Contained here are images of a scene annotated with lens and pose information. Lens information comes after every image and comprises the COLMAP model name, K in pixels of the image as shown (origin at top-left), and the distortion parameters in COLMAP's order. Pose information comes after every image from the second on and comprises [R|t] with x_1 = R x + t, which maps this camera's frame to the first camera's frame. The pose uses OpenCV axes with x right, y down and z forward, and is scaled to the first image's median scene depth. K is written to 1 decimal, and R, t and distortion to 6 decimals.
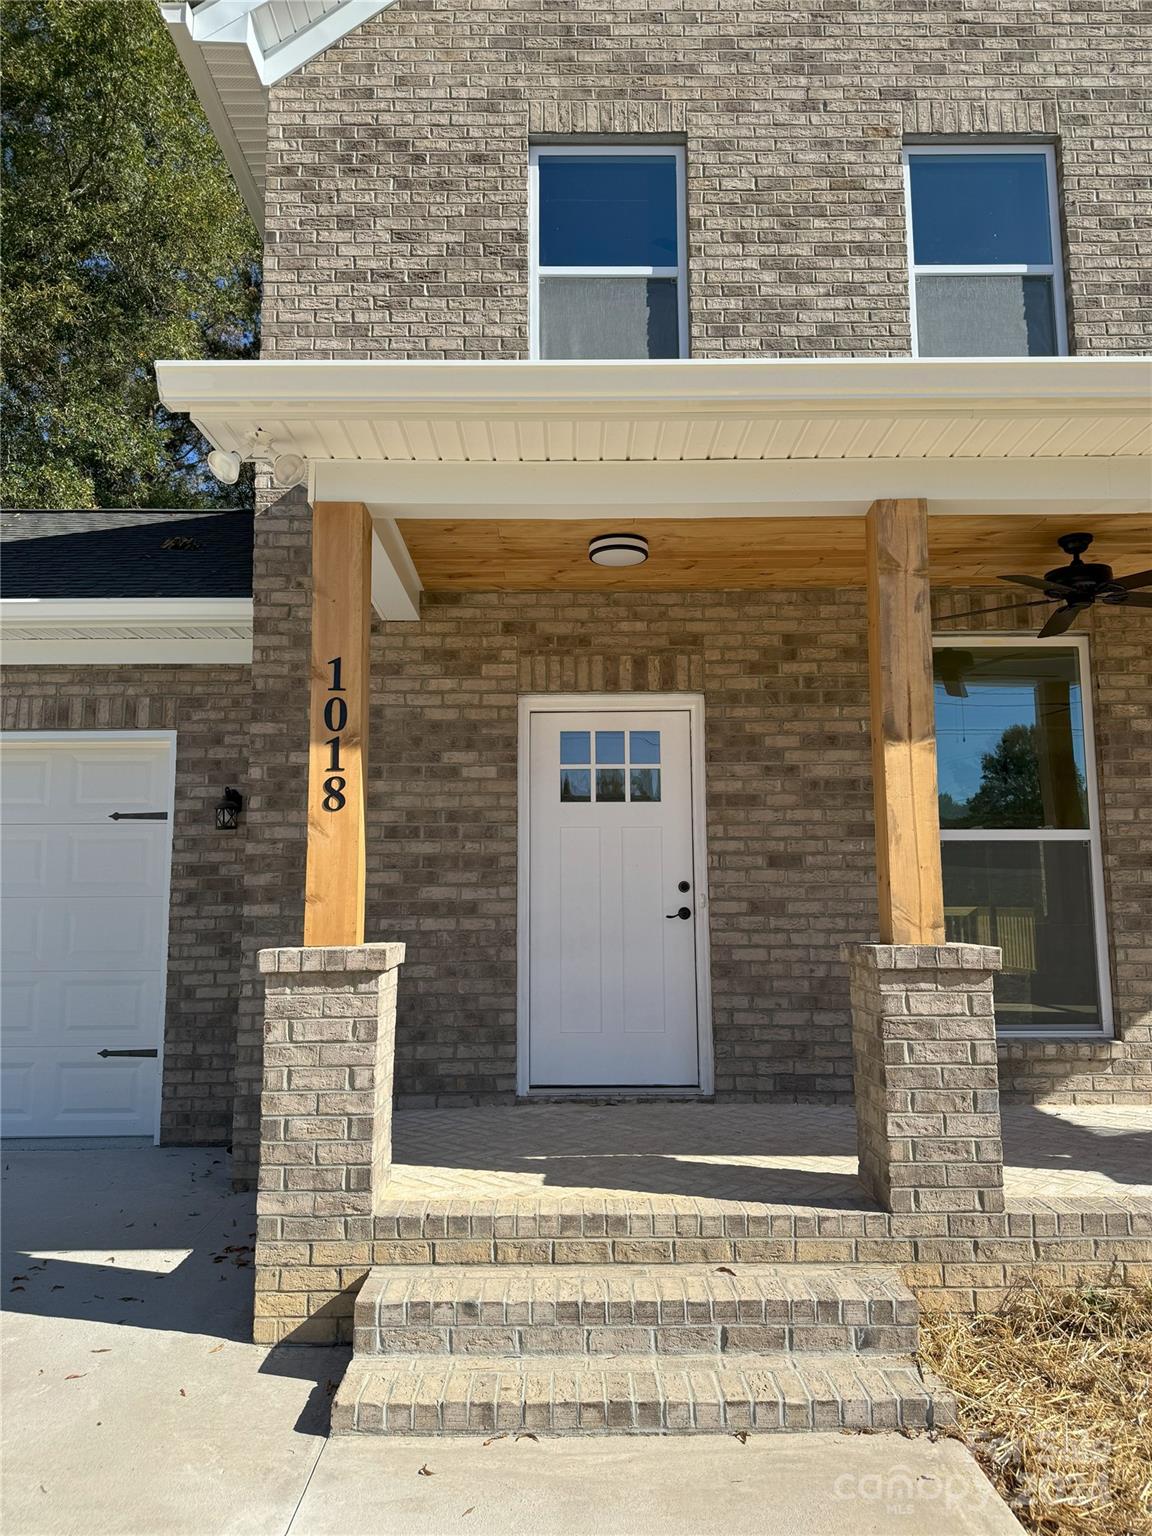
lens RADIAL K [[1046.1, 0, 581.7], [0, 1046.1, 769.5], [0, 0, 1]] dist [0.088095, -0.094589]
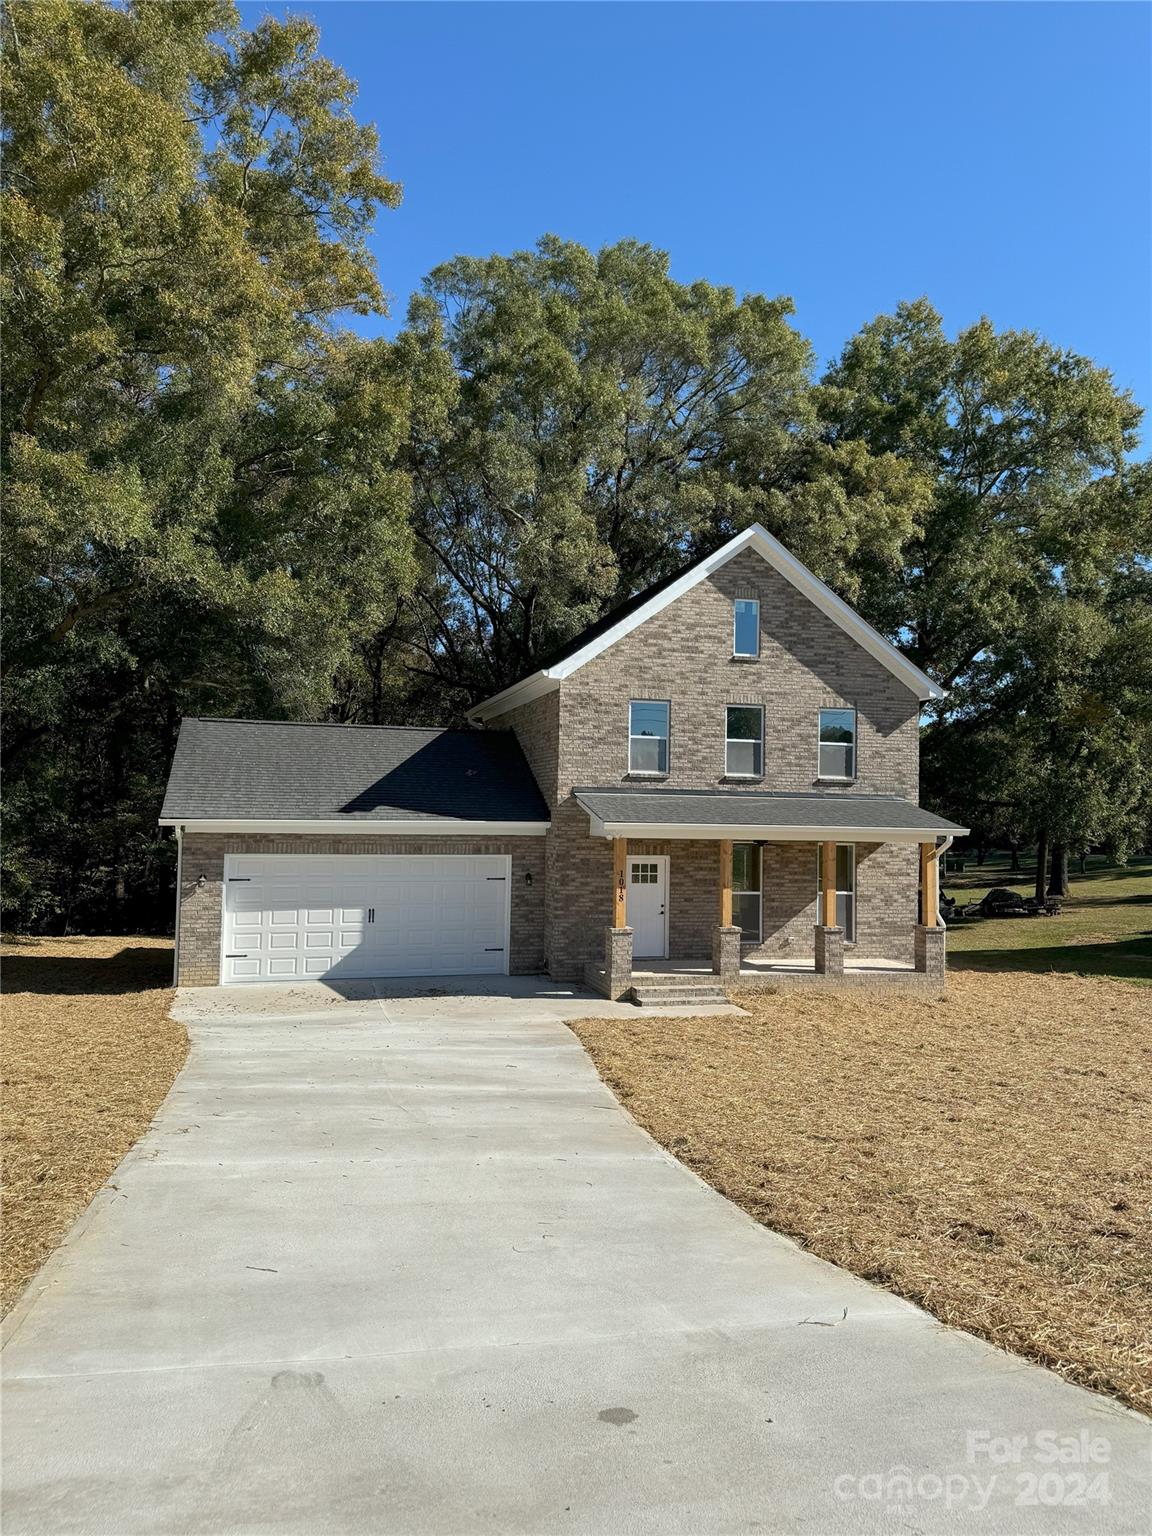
lens RADIAL K [[1056.1, 0, 576.0], [0, 1056.1, 768.0], [0, 0, 1]] dist [0.179983, -0.323208]
pose [[0.966120, 0.032898, 0.255988, -1.198614], [-0.055708, 0.995043, 0.082373, -0.680756], [-0.252009, -0.093843, 0.963164, -2.567379]]
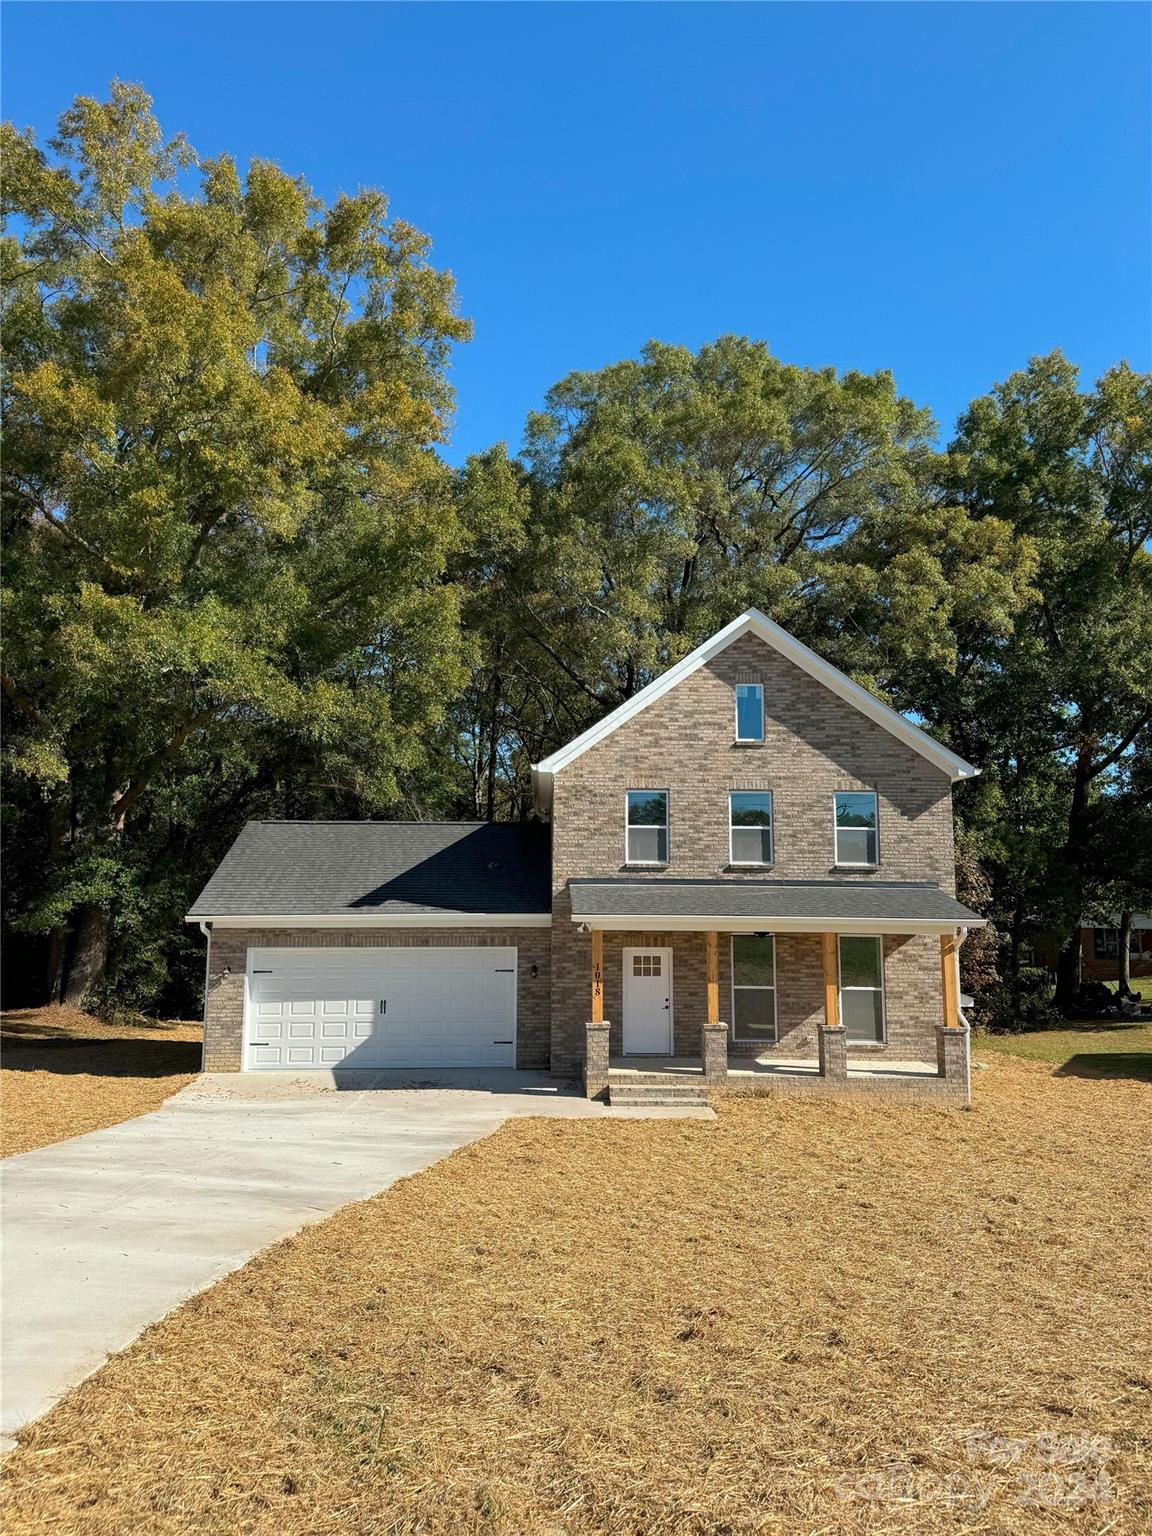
lens RADIAL K [[1056.1, 0, 576.0], [0, 1056.1, 768.0], [0, 0, 1]] dist [0.179983, -0.323208]
pose [[0.999747, 0.012761, 0.018498, -0.301838], [-0.012996, 0.999836, 0.012618, -0.746461], [-0.018334, -0.012855, 0.999749, -2.734392]]
